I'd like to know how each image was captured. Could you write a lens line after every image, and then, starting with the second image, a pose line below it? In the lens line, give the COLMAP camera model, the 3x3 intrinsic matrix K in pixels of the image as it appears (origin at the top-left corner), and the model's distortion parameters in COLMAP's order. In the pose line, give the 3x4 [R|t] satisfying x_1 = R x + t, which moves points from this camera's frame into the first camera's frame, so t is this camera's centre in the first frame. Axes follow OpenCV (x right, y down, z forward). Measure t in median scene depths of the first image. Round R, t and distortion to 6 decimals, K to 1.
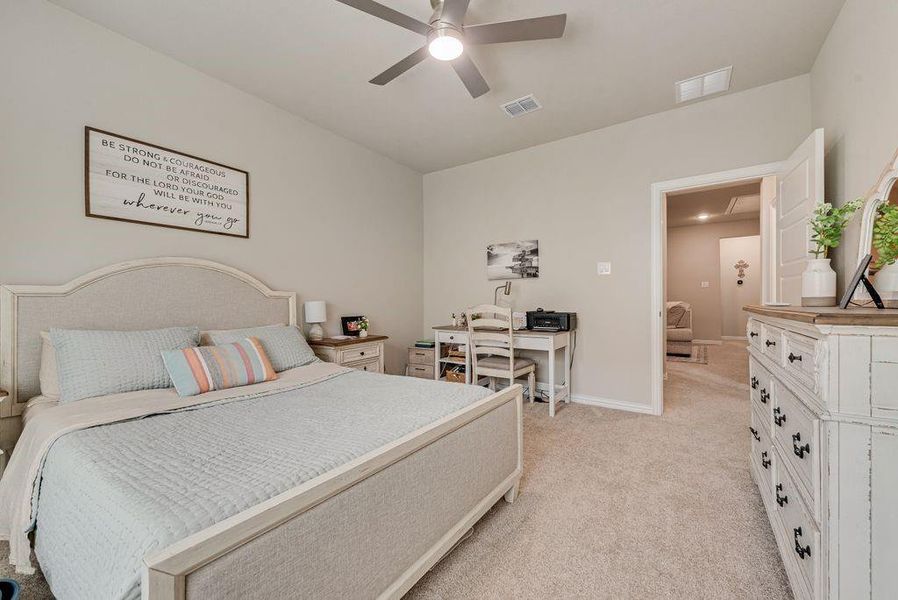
lens RADIAL K [[353.3, 0, 444.2], [0, 353.3, 304.1], [0, 0, 1]] dist [0.010988, -0.000247]
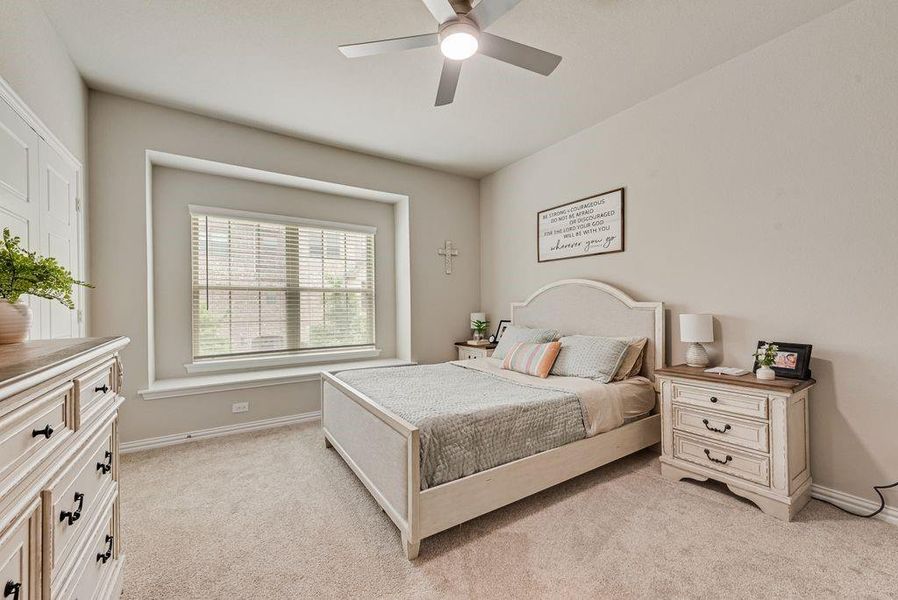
lens RADIAL K [[353.3, 0, 444.2], [0, 353.3, 304.1], [0, 0, 1]] dist [0.010988, -0.000247]
pose [[-0.361624, 0.004691, -0.932312, 0.674913], [-0.005621, 0.999958, 0.007212, -0.040213], [0.932307, 0.007849, -0.361583, 0.991687]]
